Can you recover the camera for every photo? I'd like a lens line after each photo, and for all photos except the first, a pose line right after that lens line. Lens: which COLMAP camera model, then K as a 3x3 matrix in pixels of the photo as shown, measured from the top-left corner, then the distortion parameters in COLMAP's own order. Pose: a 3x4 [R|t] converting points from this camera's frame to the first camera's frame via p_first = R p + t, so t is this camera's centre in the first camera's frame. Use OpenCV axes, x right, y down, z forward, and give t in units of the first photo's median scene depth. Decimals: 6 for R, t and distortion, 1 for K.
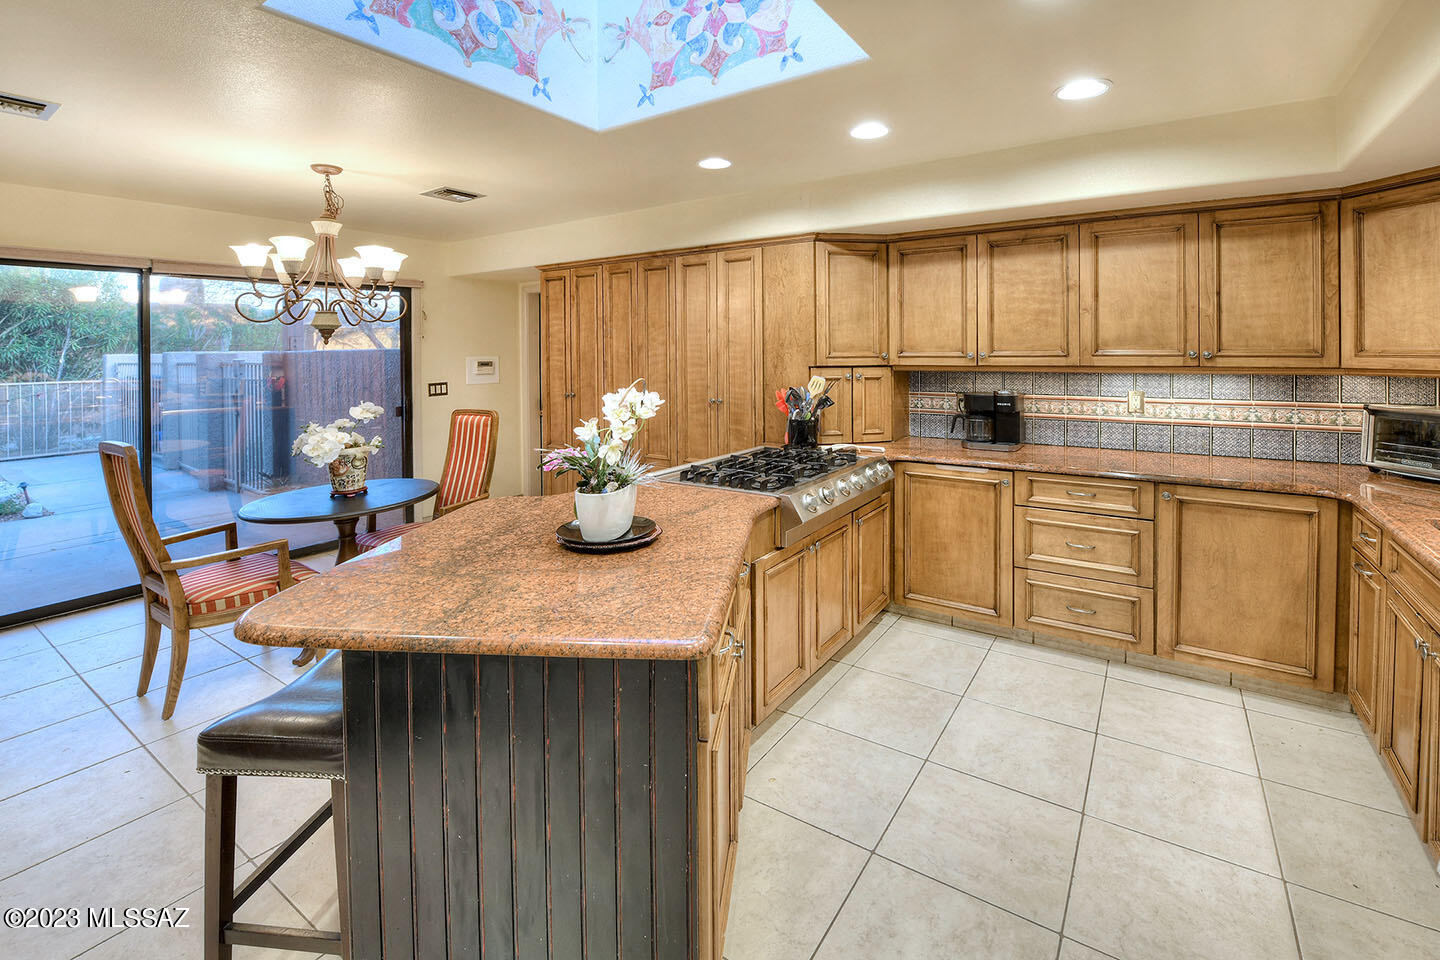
lens RADIAL K [[643.0, 0, 718.5], [0, 643.0, 364.8], [0, 0, 1]] dist [-0.022023, -0.000550]
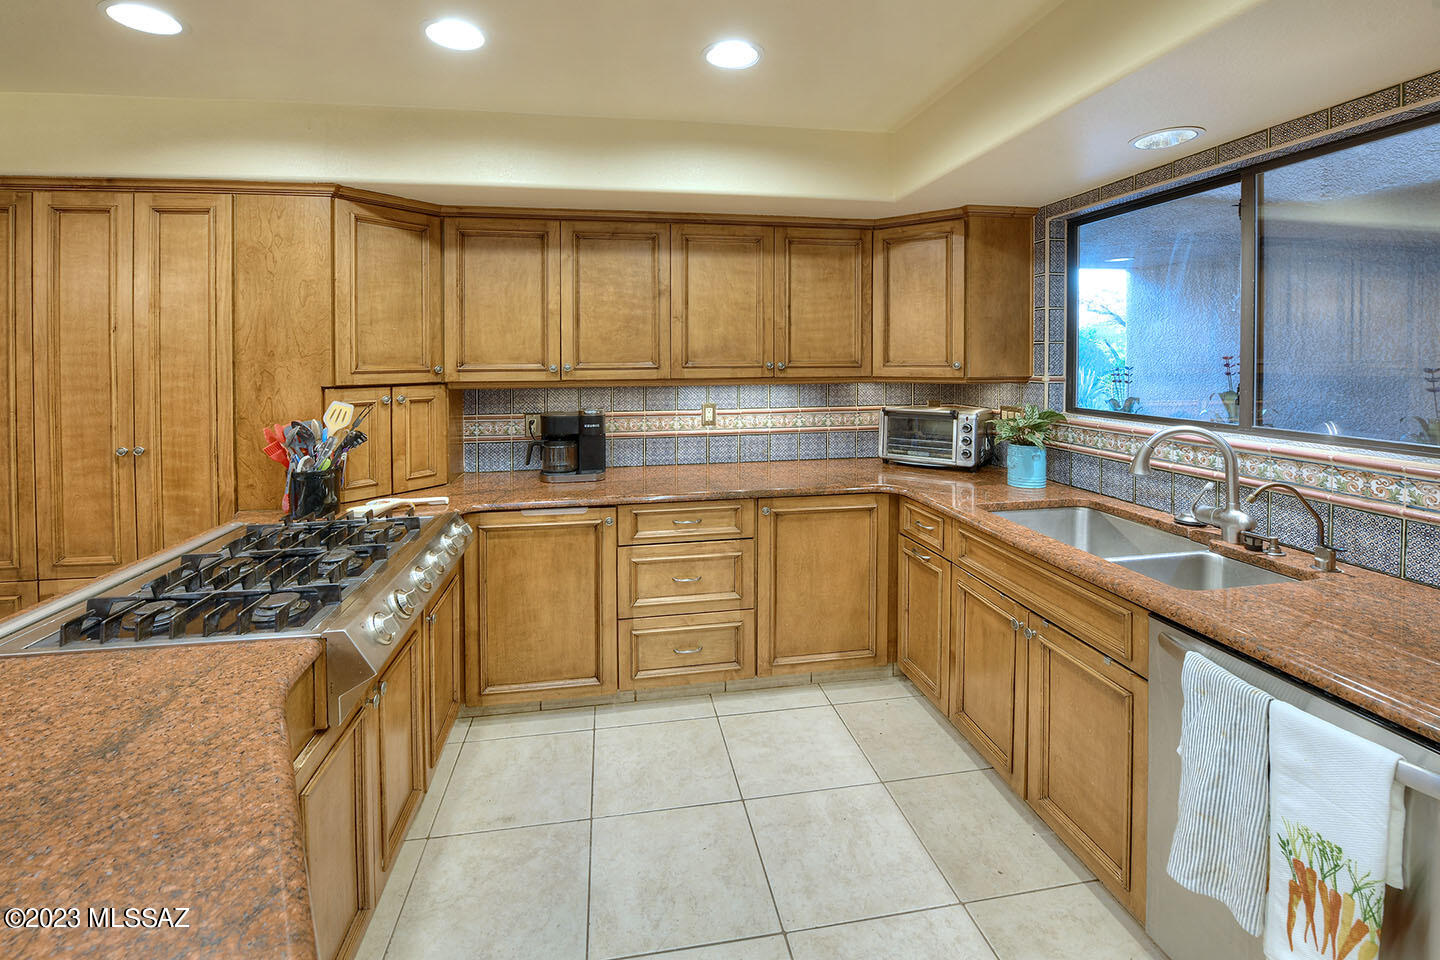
lens RADIAL K [[643.0, 0, 718.5], [0, 643.0, 364.8], [0, 0, 1]] dist [-0.022023, -0.000550]
pose [[0.714676, -0.004391, 0.699442, -0.028576], [0.017876, 0.999768, -0.011989, -0.005977], [-0.699227, 0.021072, 0.714589, 0.287773]]
